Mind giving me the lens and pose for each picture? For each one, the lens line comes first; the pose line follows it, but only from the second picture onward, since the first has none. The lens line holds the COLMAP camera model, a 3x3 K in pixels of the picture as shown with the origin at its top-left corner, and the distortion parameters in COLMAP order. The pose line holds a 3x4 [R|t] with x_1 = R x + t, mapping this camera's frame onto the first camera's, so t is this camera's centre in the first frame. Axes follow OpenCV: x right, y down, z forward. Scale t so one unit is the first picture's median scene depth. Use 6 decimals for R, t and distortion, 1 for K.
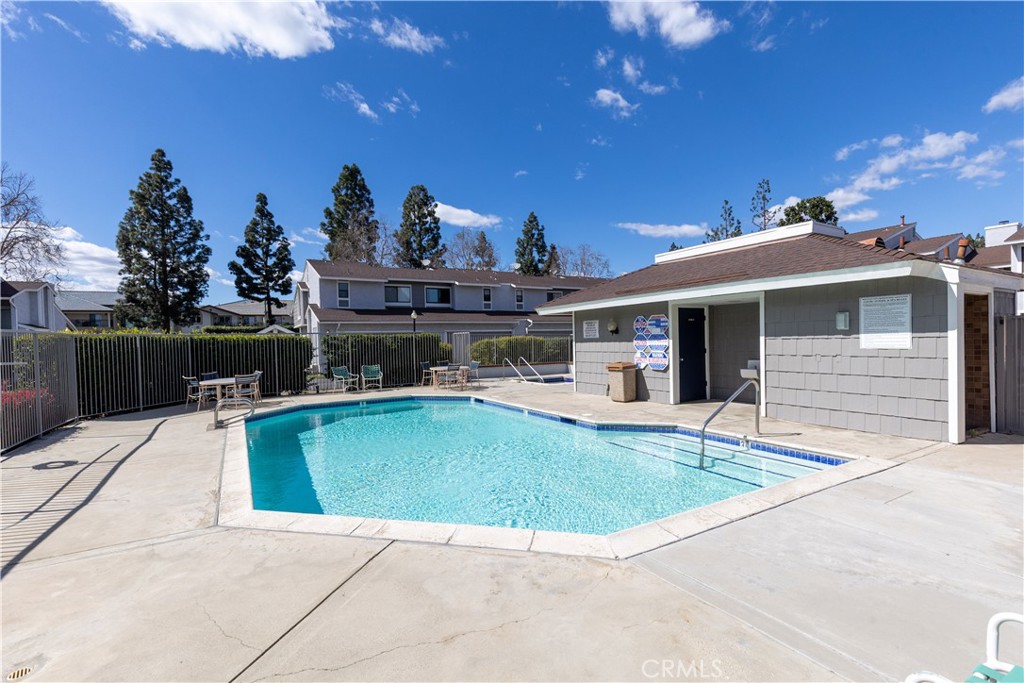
lens RADIAL K [[459.3, 0, 508.5], [0, 459.3, 344.2], [0, 0, 1]] dist [0.004424, -0.000329]
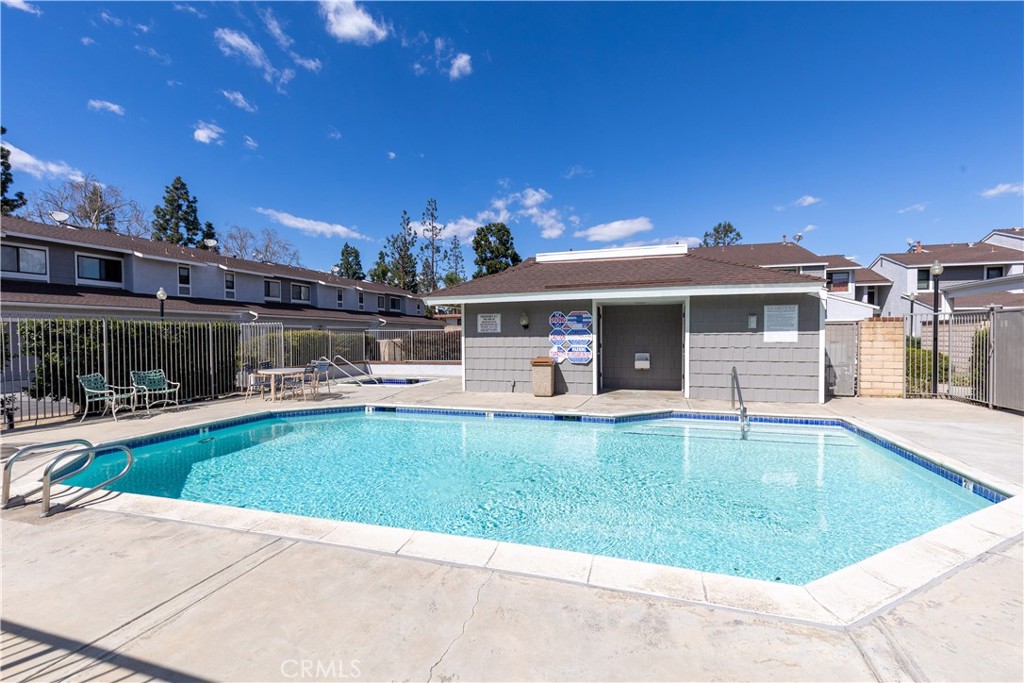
lens RADIAL K [[459.3, 0, 508.5], [0, 459.3, 344.2], [0, 0, 1]] dist [0.004424, -0.000329]
pose [[0.753206, 0.005057, 0.657765, -0.490416], [-0.004104, 0.999987, -0.002989, 0.015536], [-0.657772, -0.000448, 0.753217, 0.311081]]
